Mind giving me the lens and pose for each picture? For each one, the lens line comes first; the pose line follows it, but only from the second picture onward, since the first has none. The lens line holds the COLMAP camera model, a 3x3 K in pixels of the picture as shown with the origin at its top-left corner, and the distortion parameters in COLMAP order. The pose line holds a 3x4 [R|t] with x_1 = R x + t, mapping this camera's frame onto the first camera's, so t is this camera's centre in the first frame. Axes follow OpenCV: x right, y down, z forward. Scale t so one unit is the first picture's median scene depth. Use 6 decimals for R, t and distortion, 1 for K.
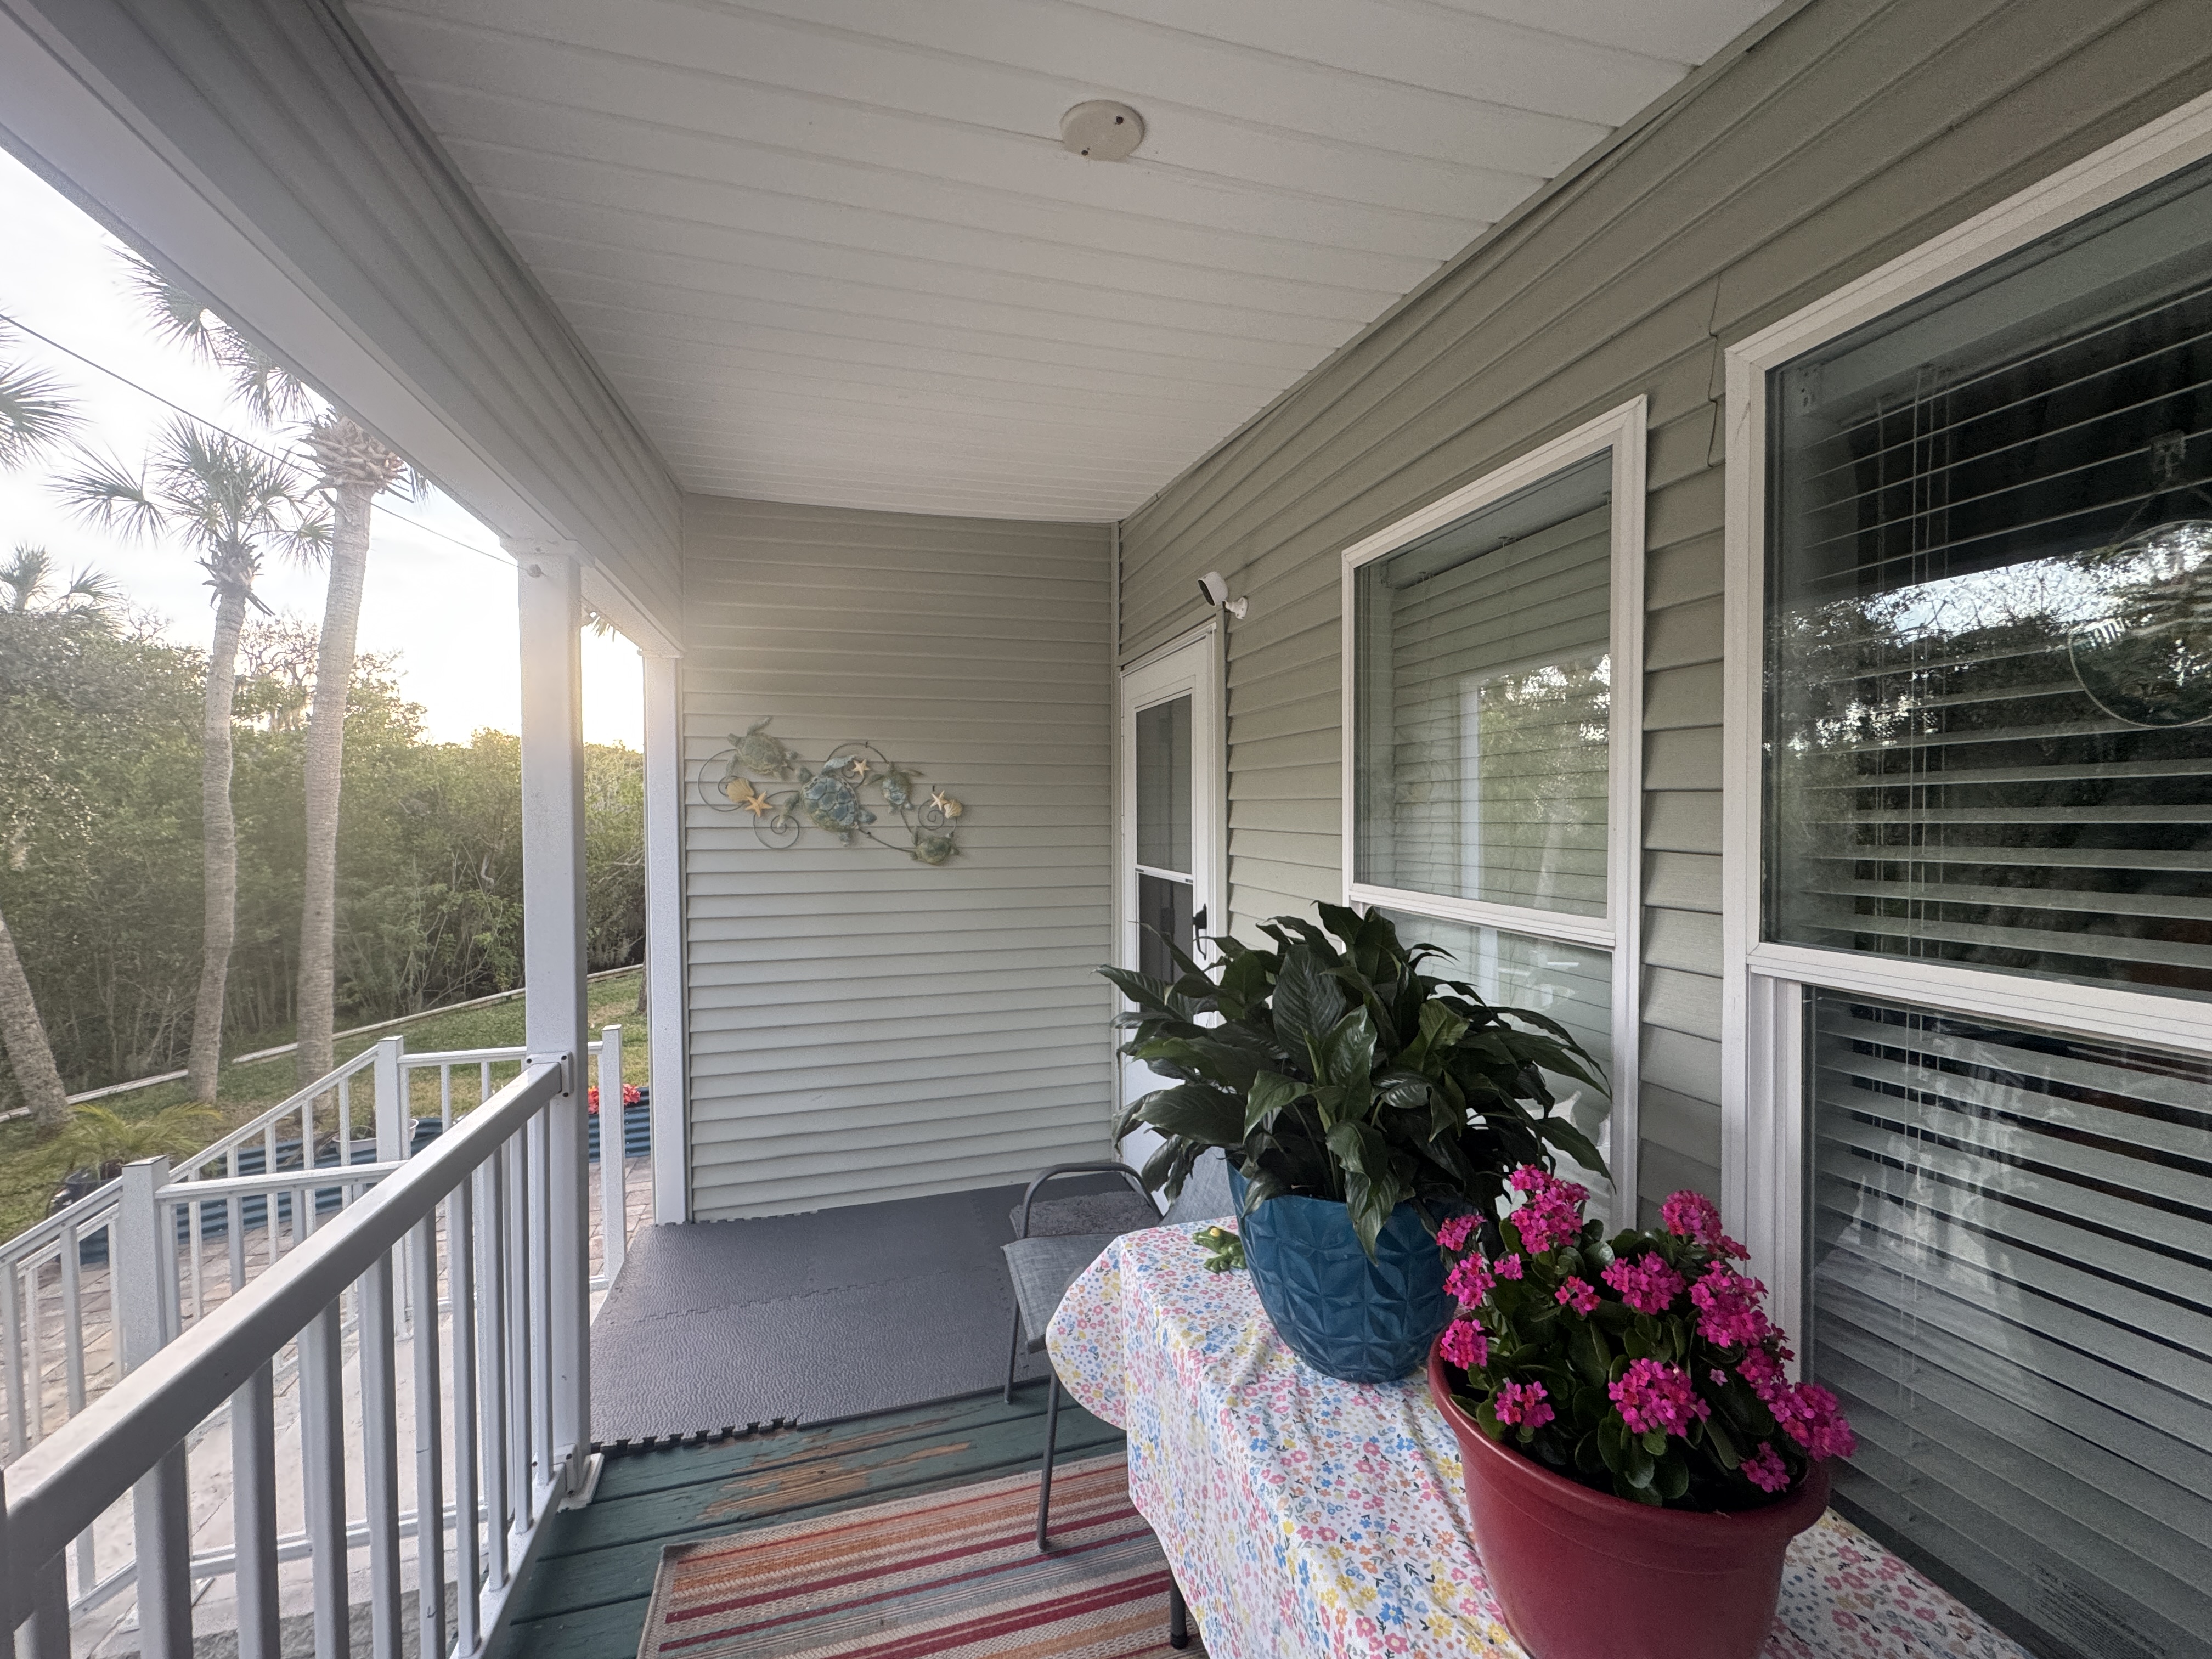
lens RADIAL K [[884.7, 0, 1101.8], [0, 884.7, 827.1], [0, 0, 1]] dist [-0.000856, 0.000411]
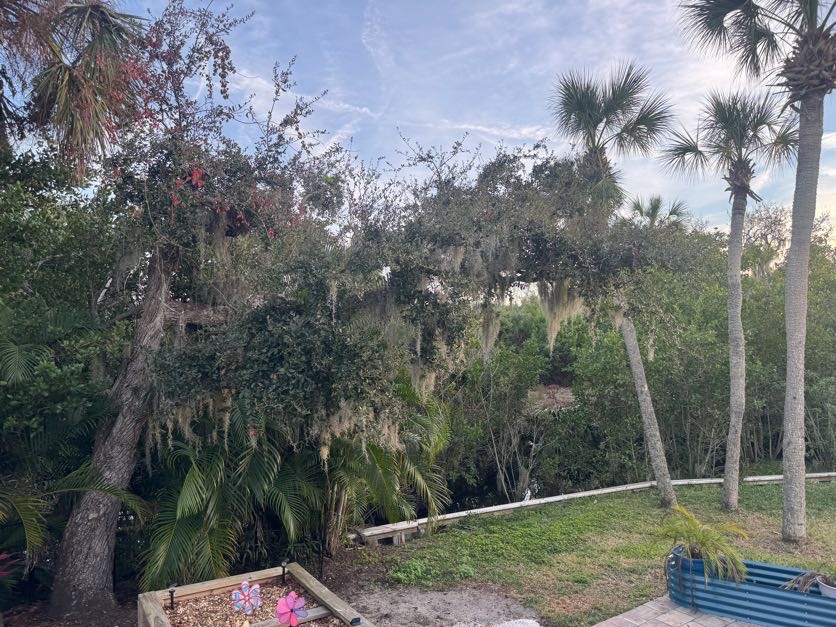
lens RADIAL K [[585.2, 0, 414.6], [0, 585.2, 315.1], [0, 0, 1]] dist [0.010368, -0.016684]
pose [[0.292606, -0.029169, -0.955788, -0.135456], [0.001467, 0.999547, -0.030055, -0.007902], [0.956232, 0.007392, 0.292517, 0.115547]]
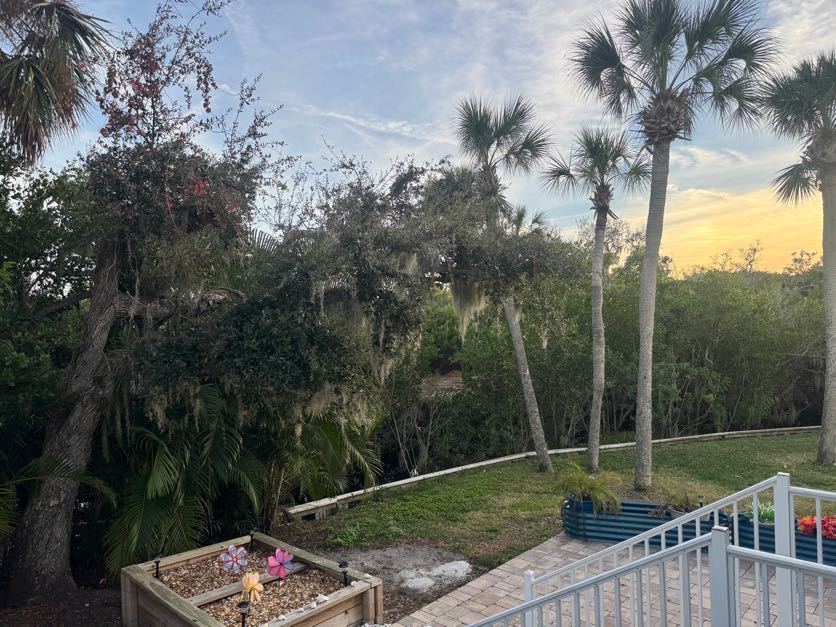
lens RADIAL K [[585.2, 0, 413.8], [0, 585.2, 314.8], [0, 0, 1]] dist [0.010368, -0.016684]
pose [[0.515860, -0.013953, -0.856560, -0.079463], [-0.002169, 0.999843, -0.017593, -0.008621], [0.856670, 0.010933, 0.515748, -0.034470]]
